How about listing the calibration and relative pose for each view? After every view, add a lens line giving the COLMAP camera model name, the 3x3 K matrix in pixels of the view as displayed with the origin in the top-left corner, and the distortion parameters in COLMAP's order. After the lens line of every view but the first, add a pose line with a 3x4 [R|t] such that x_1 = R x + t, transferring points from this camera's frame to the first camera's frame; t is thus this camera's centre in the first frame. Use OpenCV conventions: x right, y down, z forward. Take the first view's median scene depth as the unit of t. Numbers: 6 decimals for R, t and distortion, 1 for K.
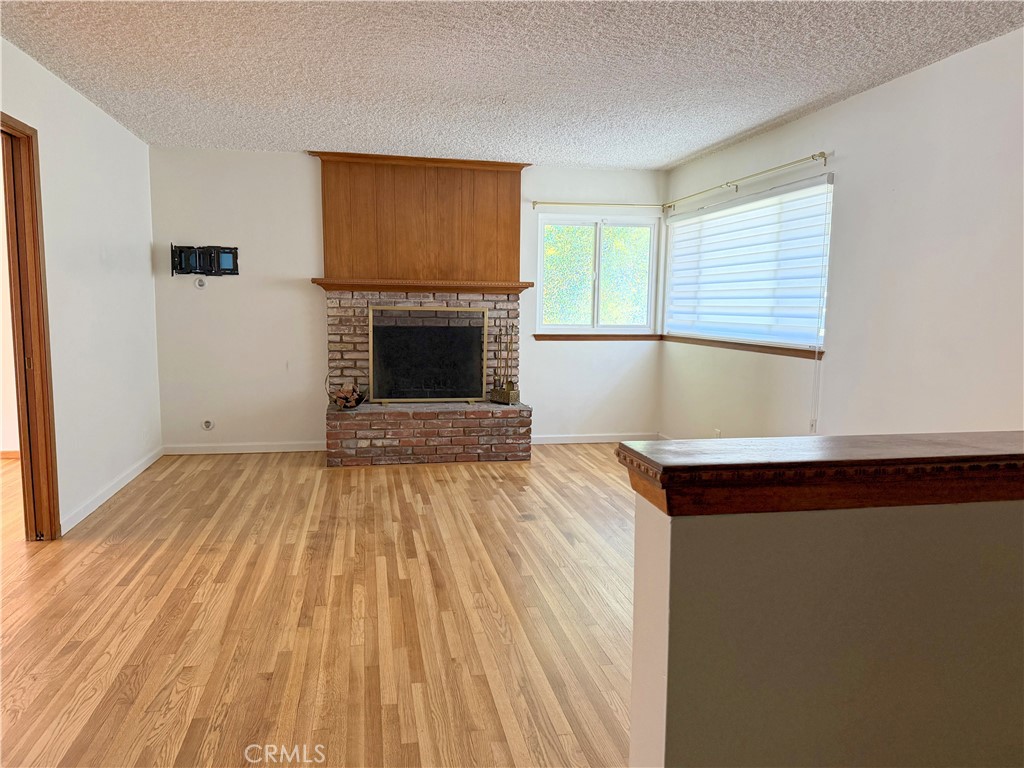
lens RADIAL K [[741.5, 0, 512.0], [0, 741.5, 384.0], [0, 0, 1]] dist [0.147420, -0.001139]
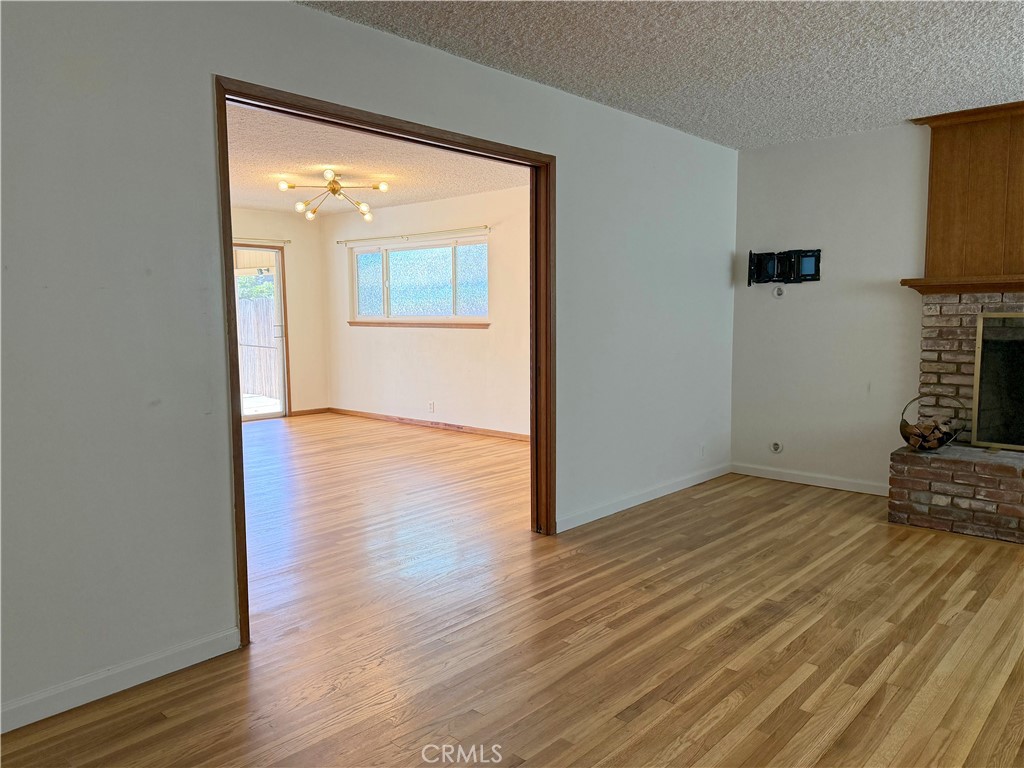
lens RADIAL K [[752.0, 0, 512.0], [0, 752.0, 384.0], [0, 0, 1]] dist [0.000103, -0.005501]
pose [[0.596863, 0.062767, -0.799884, 0.132966], [-0.075590, 0.996900, 0.021823, -0.018435], [0.798774, 0.047438, 0.599758, 0.216612]]
